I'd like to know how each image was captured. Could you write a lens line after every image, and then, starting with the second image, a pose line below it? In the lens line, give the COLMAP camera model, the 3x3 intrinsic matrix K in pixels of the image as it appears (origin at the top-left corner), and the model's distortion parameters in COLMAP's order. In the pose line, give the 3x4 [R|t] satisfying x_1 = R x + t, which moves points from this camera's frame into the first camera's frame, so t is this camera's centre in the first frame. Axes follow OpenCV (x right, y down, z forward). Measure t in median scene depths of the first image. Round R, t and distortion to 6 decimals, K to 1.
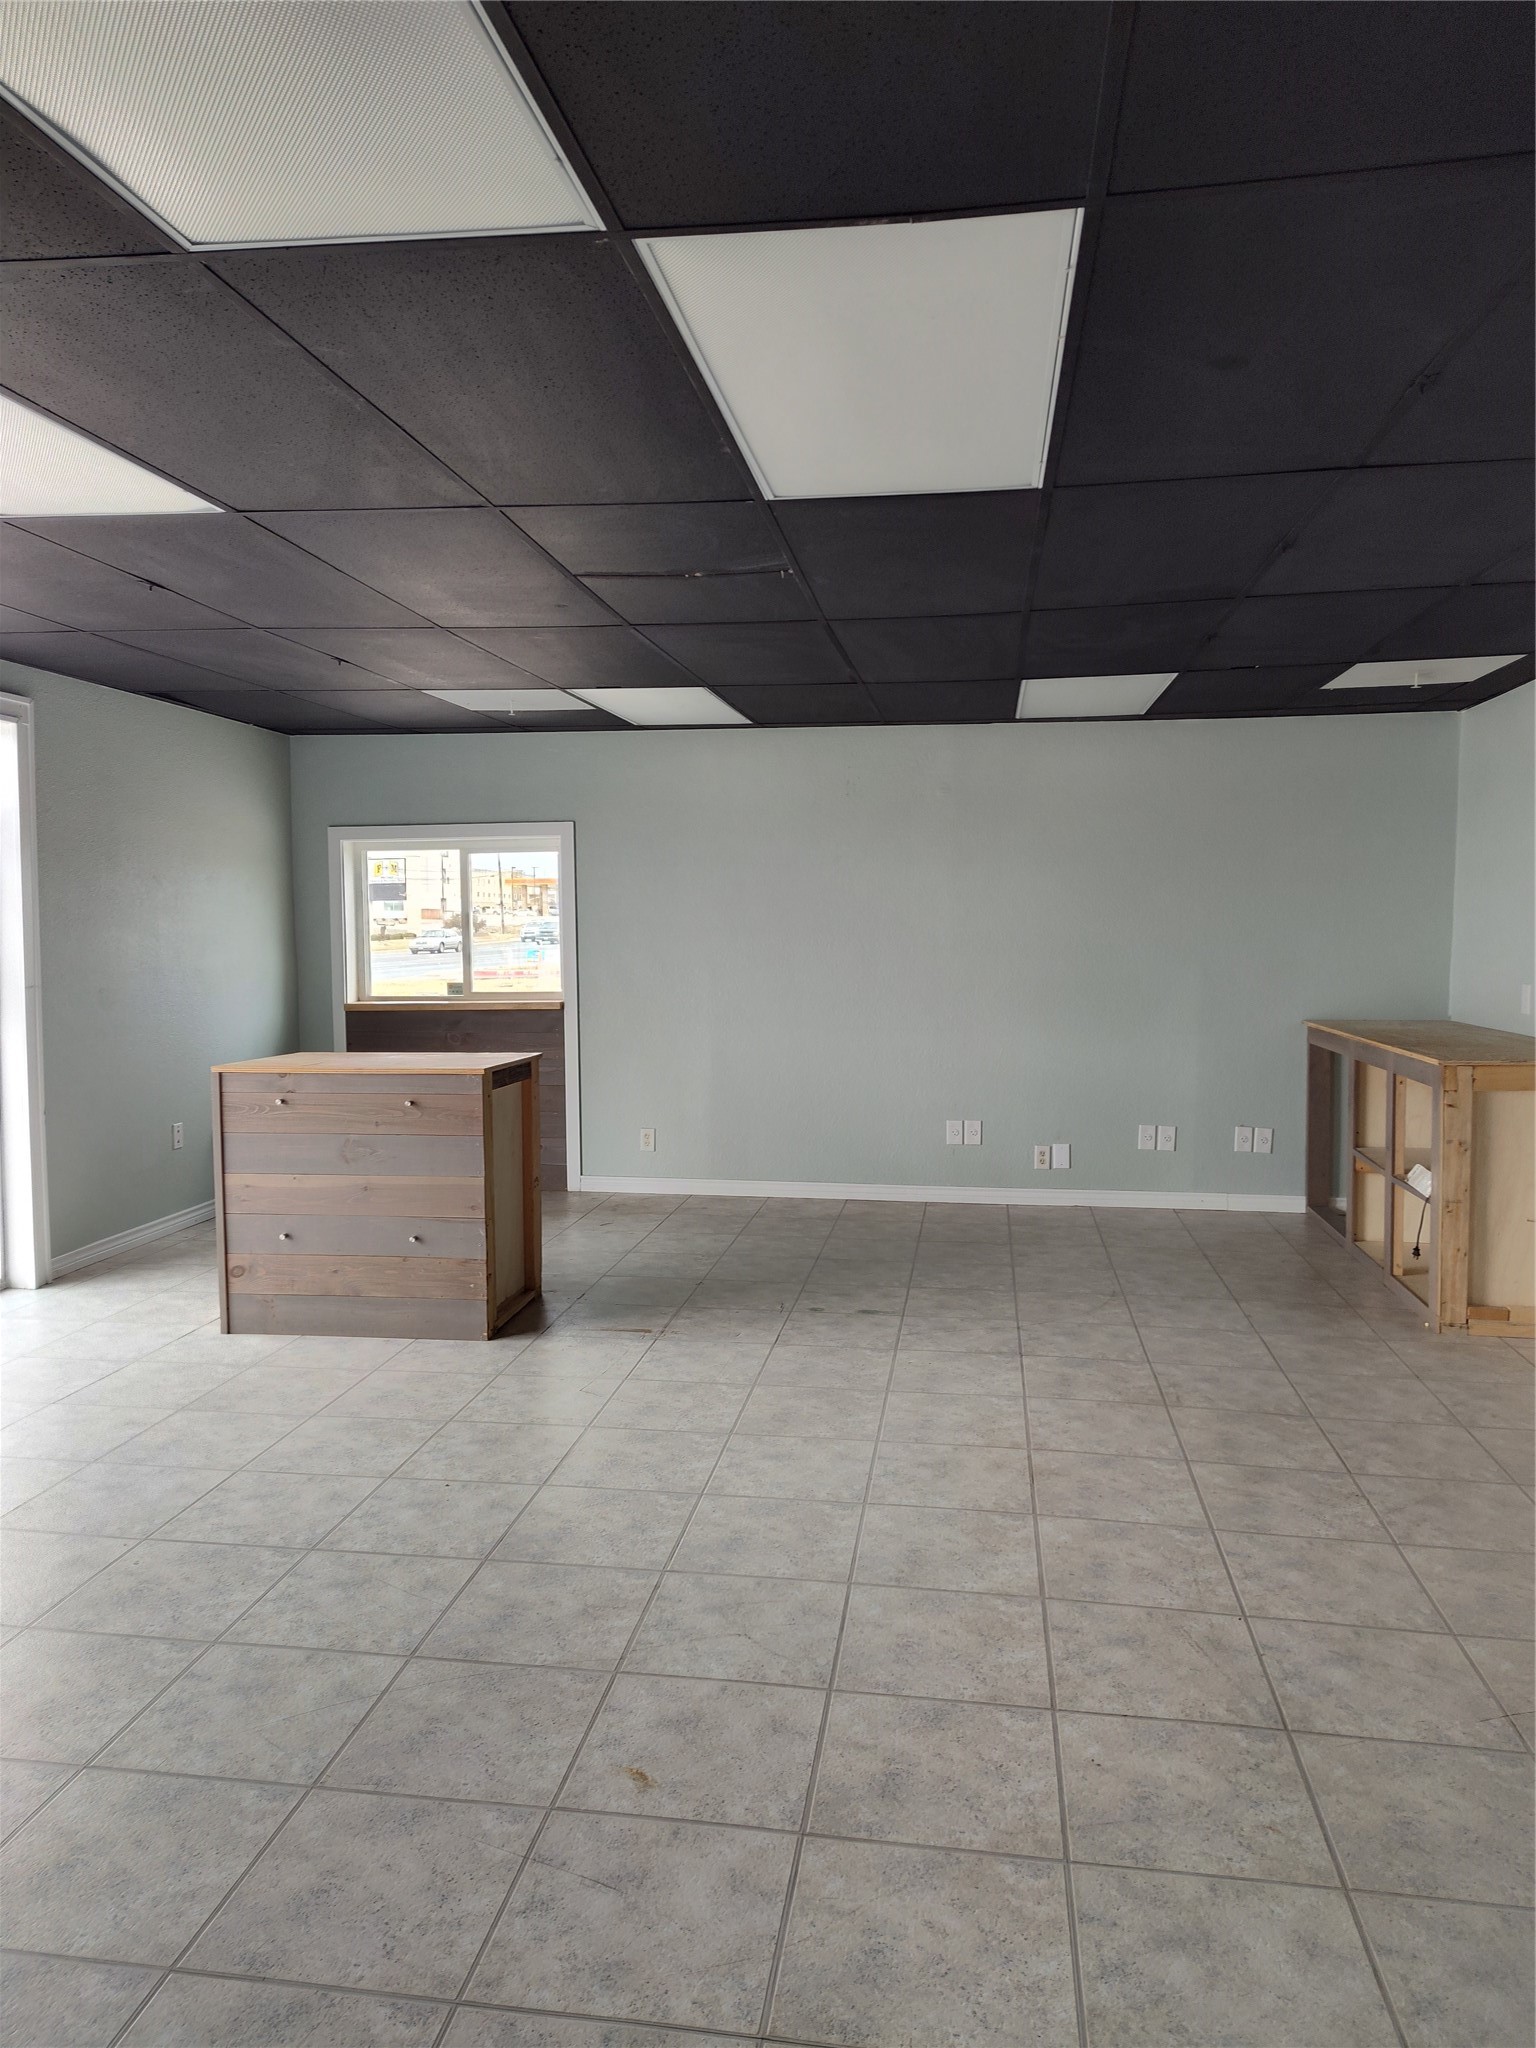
lens RADIAL K [[1388.9, 0, 771.6], [0, 1388.9, 1020.5], [0, 0, 1]] dist [-0.010859, -0.006850]
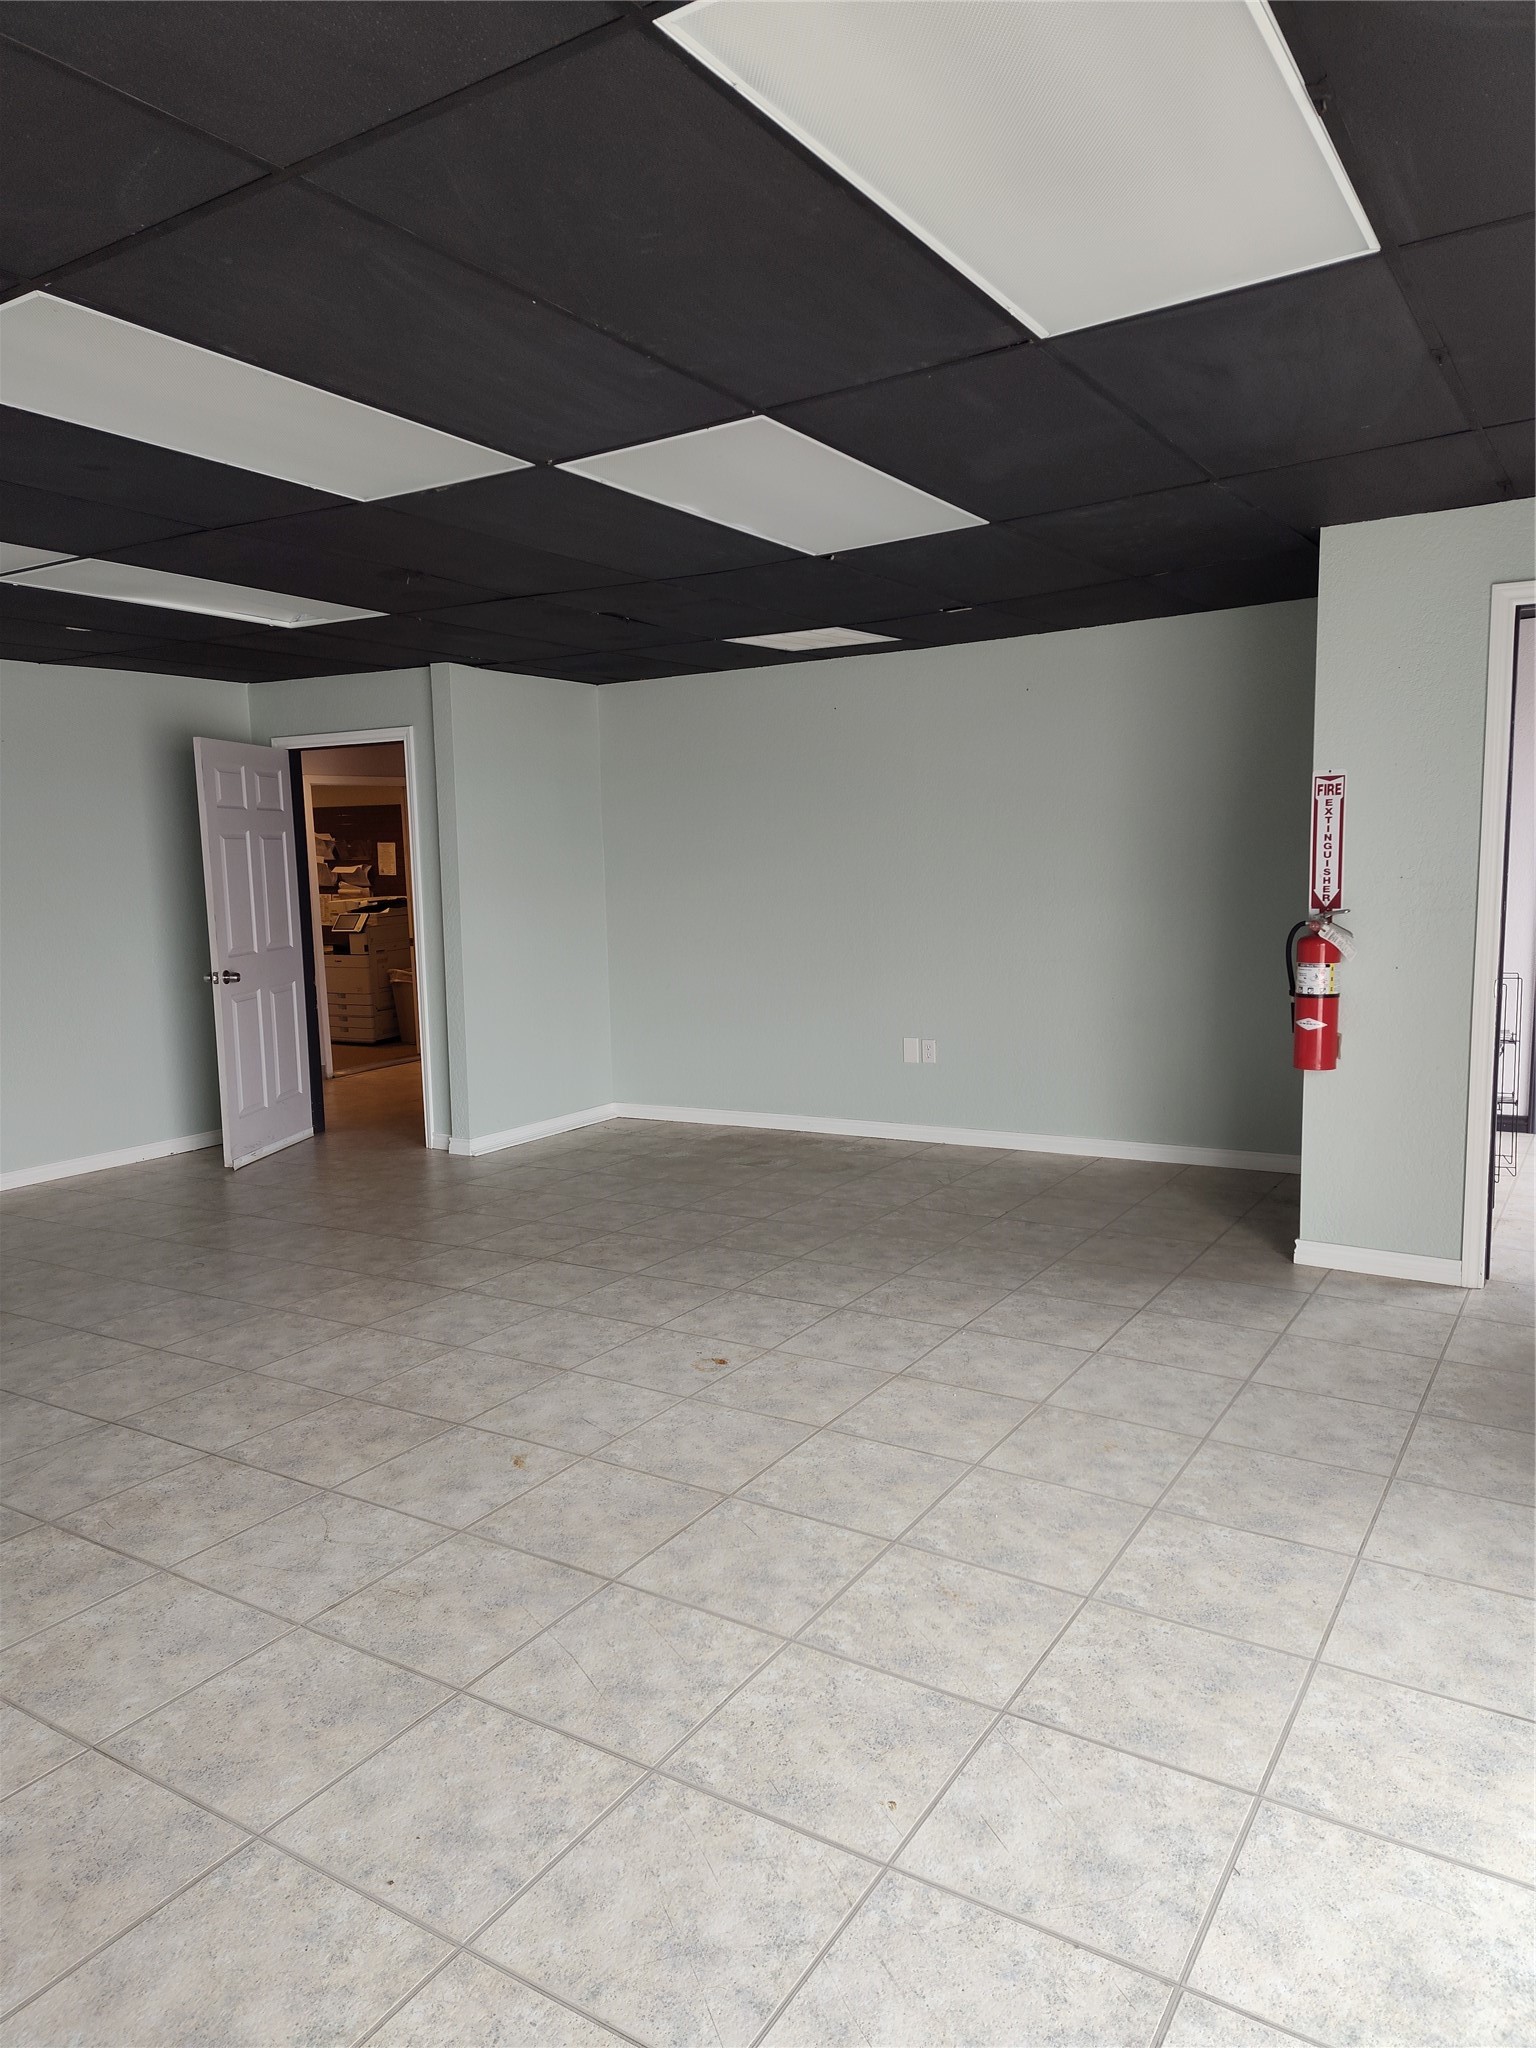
lens RADIAL K [[1388.9, 0, 770.4], [0, 1388.9, 1023.8], [0, 0, 1]] dist [-0.010859, -0.006850]
pose [[-0.913129, -0.037498, 0.405943, -0.784302], [0.046266, 0.979795, 0.194578, -0.137404], [-0.405037, 0.196456, -0.892944, 1.829575]]
